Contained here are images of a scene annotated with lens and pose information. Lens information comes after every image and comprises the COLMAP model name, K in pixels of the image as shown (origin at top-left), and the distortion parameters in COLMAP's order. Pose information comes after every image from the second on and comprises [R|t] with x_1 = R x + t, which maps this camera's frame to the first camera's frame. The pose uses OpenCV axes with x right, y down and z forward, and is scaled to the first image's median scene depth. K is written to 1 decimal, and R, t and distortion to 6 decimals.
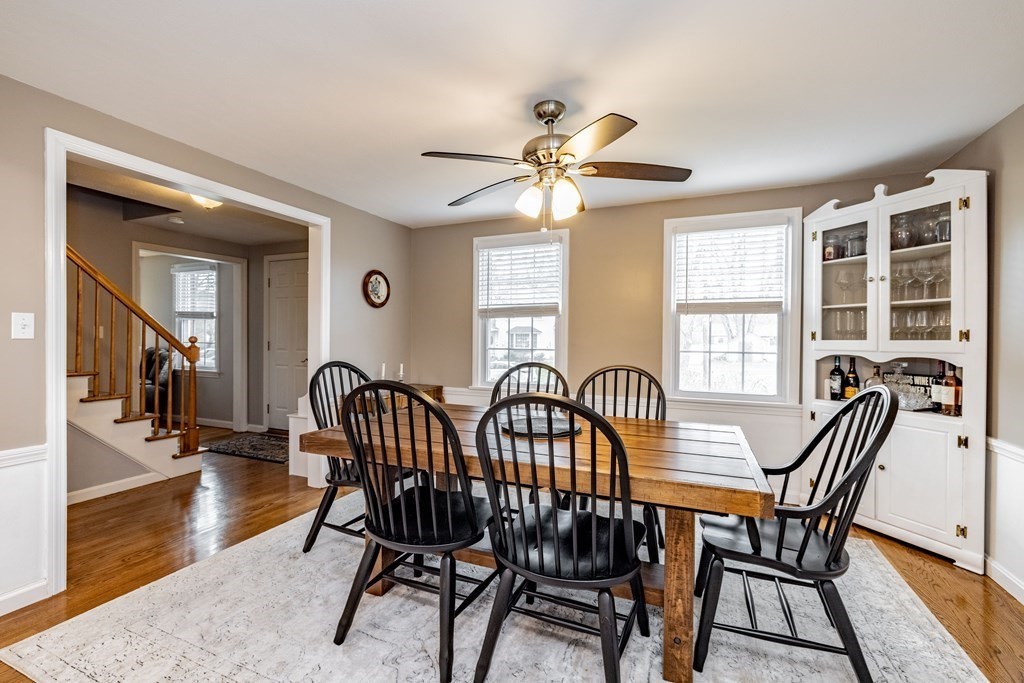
lens RADIAL K [[445.0, 0, 512.0], [0, 445.0, 341.5], [0, 0, 1]] dist [0.009801, -0.000134]
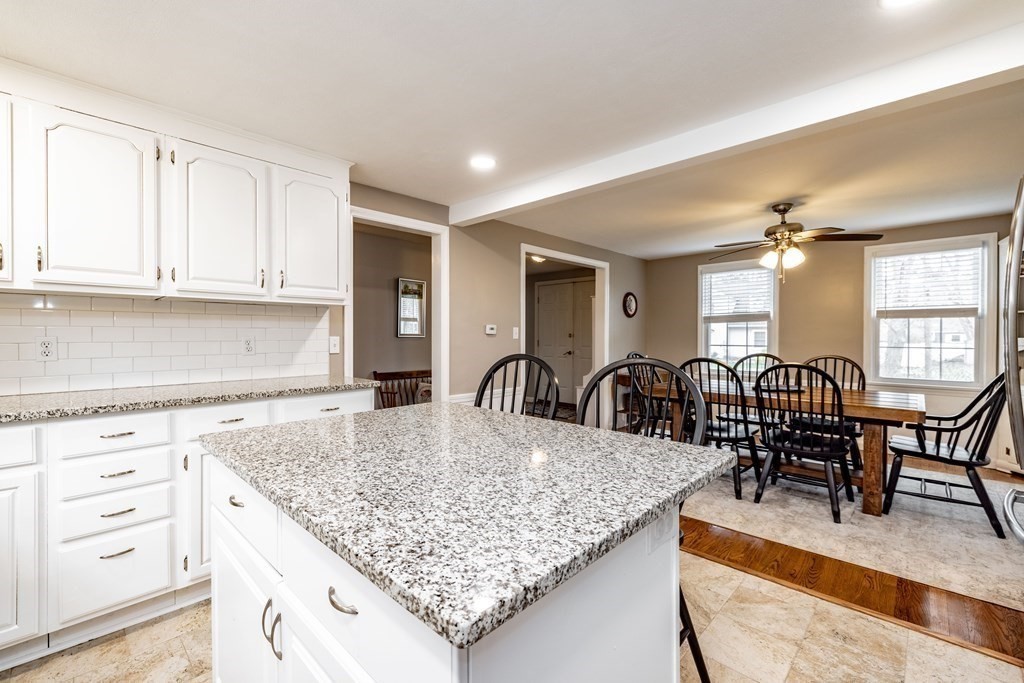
lens RADIAL K [[435.0, 0, 513.3], [0, 435.0, 338.2], [0, 0, 1]] dist [0.000747, 0.000539]
pose [[0.937243, -0.004001, -0.348655, -0.204007], [0.002181, 0.999982, -0.005611, 0.001170], [0.348671, 0.004499, 0.937234, -0.628652]]
